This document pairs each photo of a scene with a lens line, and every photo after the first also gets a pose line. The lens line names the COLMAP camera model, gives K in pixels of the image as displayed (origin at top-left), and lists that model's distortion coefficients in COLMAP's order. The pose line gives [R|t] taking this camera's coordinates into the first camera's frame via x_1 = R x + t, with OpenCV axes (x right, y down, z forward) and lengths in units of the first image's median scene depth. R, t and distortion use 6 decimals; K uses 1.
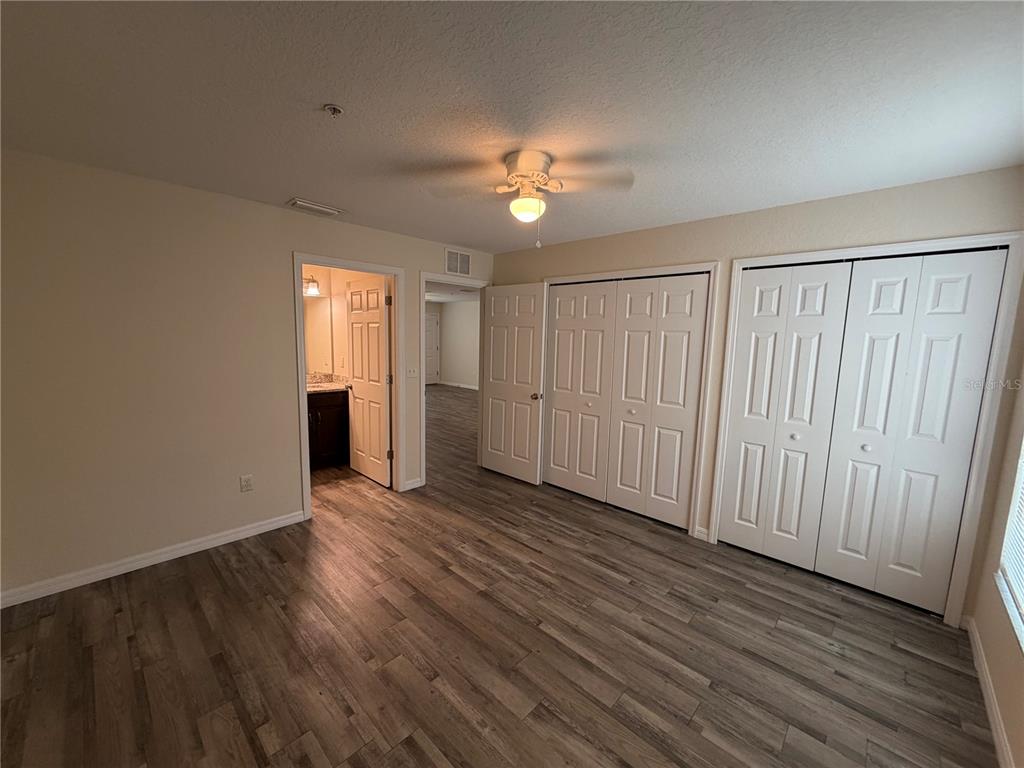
lens RADIAL K [[407.6, 0, 510.1], [0, 407.6, 384.7], [0, 0, 1]] dist [-0.003634, 0.000412]
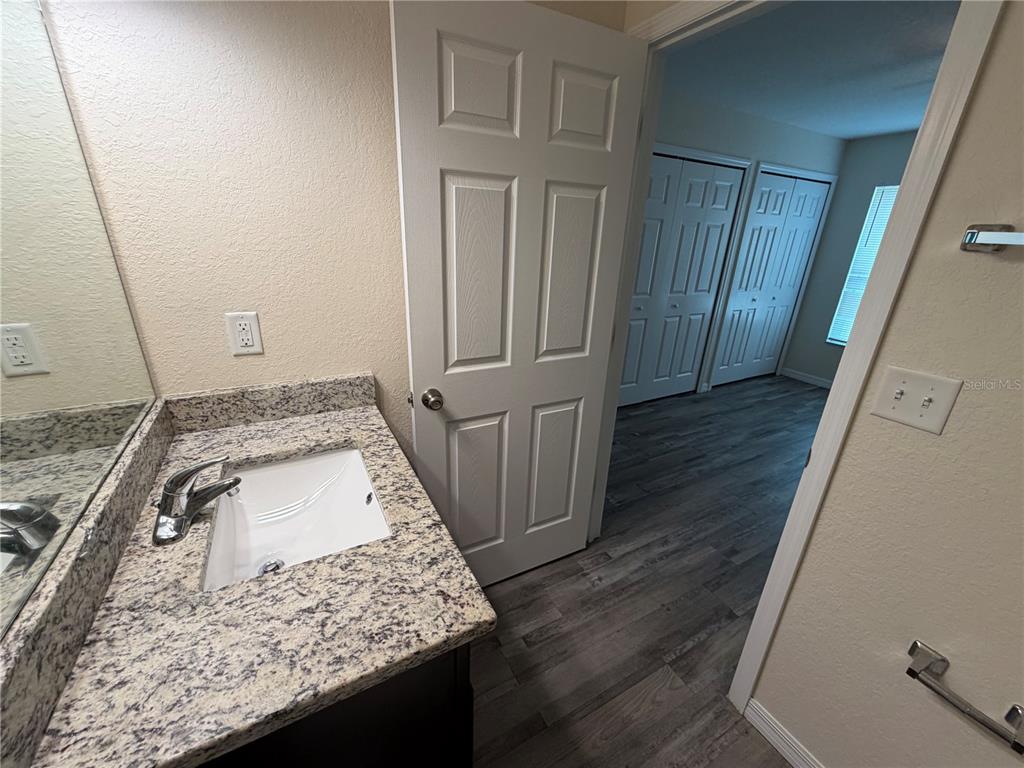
lens RADIAL K [[407.6, 0, 510.1], [0, 407.6, 384.7], [0, 0, 1]] dist [-0.003634, 0.000412]
pose [[0.307941, -0.348619, 0.885233, -1.146030], [0.086791, 0.936861, 0.338760, -0.186687], [-0.947439, -0.027488, 0.318755, 1.517210]]
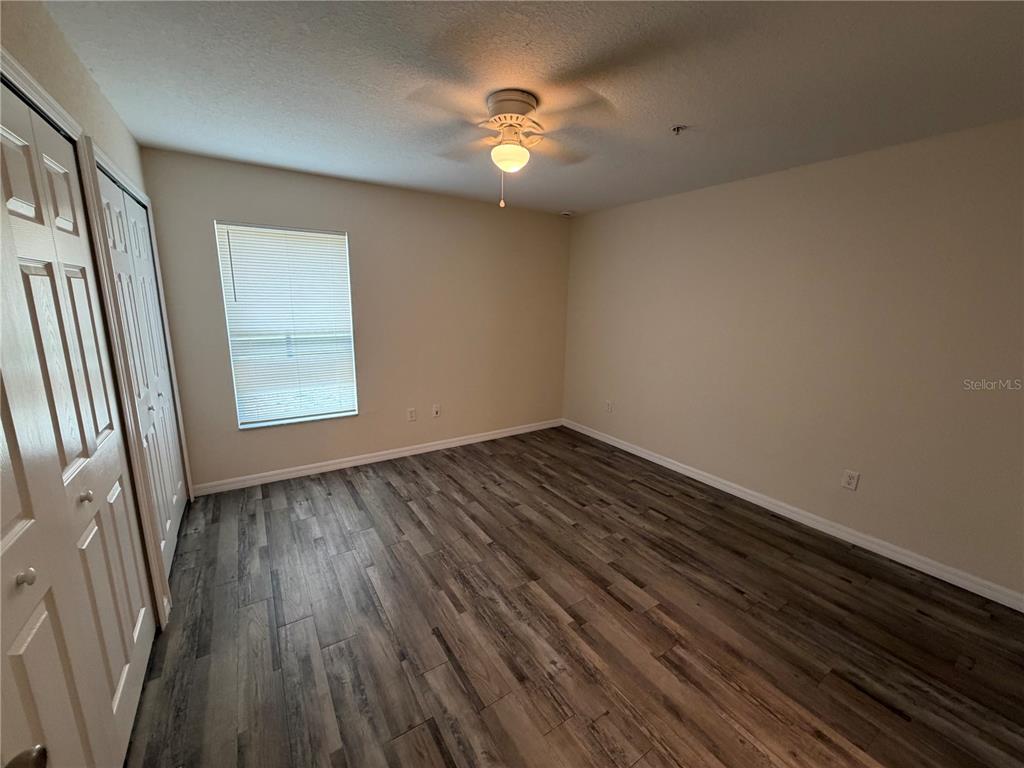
lens RADIAL K [[407.6, 0, 510.1], [0, 407.6, 384.7], [0, 0, 1]] dist [-0.003634, 0.000412]
pose [[-0.971599, -0.090636, 0.218585, -0.176335], [-0.014742, 0.945128, 0.326368, -0.206038], [-0.236172, 0.313877, -0.919622, 1.719531]]
